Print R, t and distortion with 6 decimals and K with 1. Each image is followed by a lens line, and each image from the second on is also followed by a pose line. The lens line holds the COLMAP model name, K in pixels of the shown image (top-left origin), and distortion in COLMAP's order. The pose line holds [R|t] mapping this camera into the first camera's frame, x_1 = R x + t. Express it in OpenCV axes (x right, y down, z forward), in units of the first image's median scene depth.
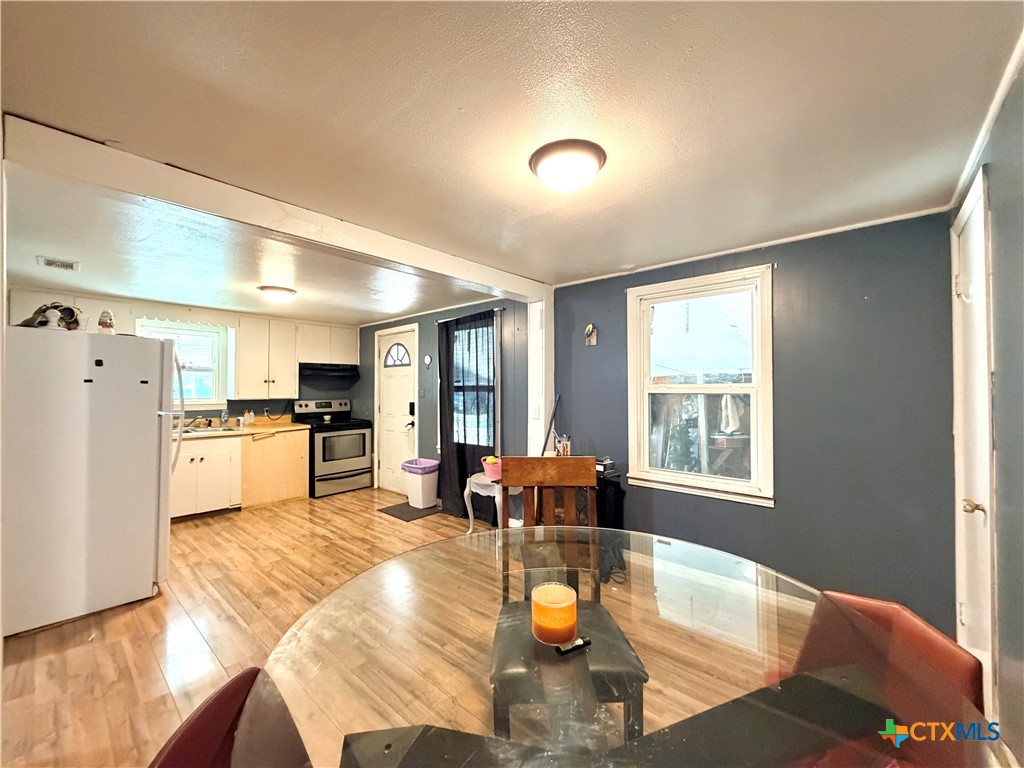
lens RADIAL K [[409.9, 0, 512.0], [0, 409.9, 384.0], [0, 0, 1]] dist [0.001994, -0.000365]
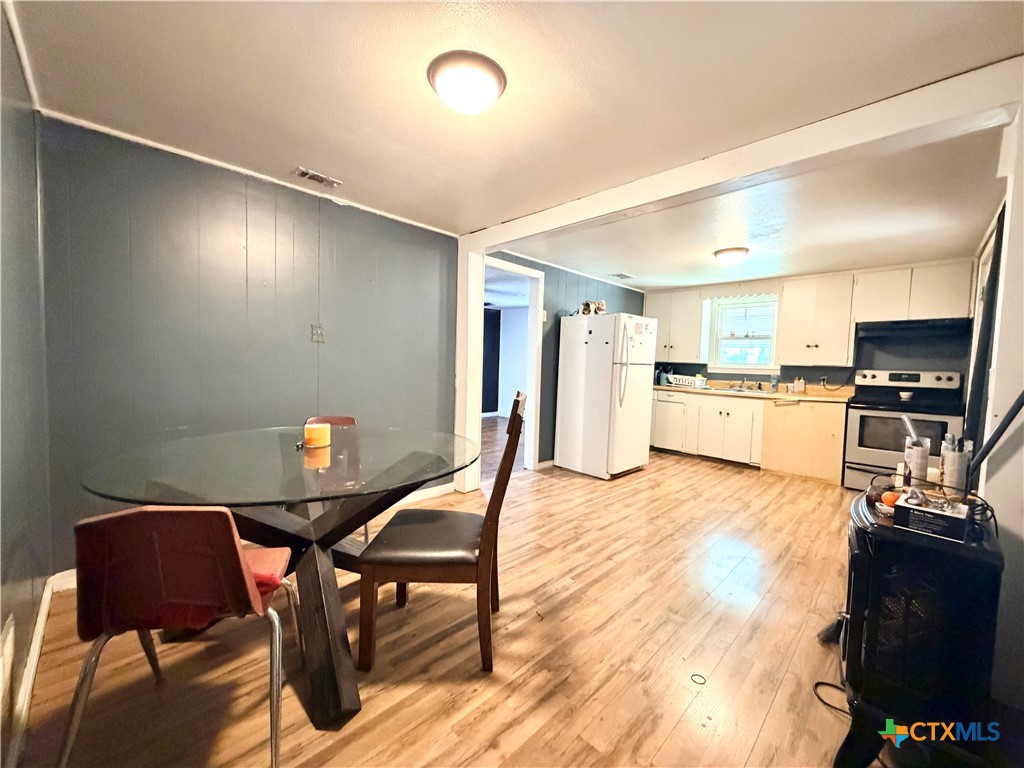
lens RADIAL K [[409.9, 0, 512.0], [0, 409.9, 384.0], [0, 0, 1]] dist [0.001994, -0.000365]
pose [[-0.068541, 0.051626, -0.996312, 0.376362], [-0.015486, 0.998485, 0.052804, 0.040344], [0.997528, 0.019048, -0.067638, 0.400534]]
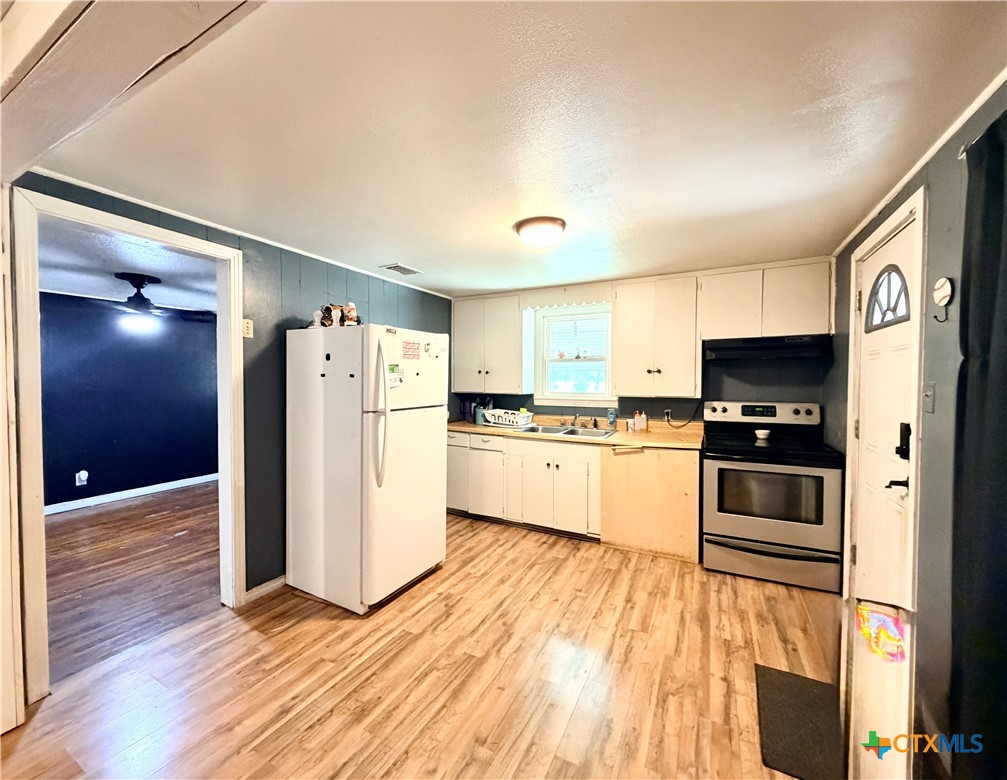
lens RADIAL K [[412.4, 0, 488.6], [0, 412.4, 389.8], [0, 0, 1]] dist [0.000822, -0.000001]
pose [[0.208682, 0.024302, -0.977682, 0.028116], [0.010780, 0.999573, 0.027147, 0.002562], [0.977924, -0.016204, 0.208331, 0.592364]]
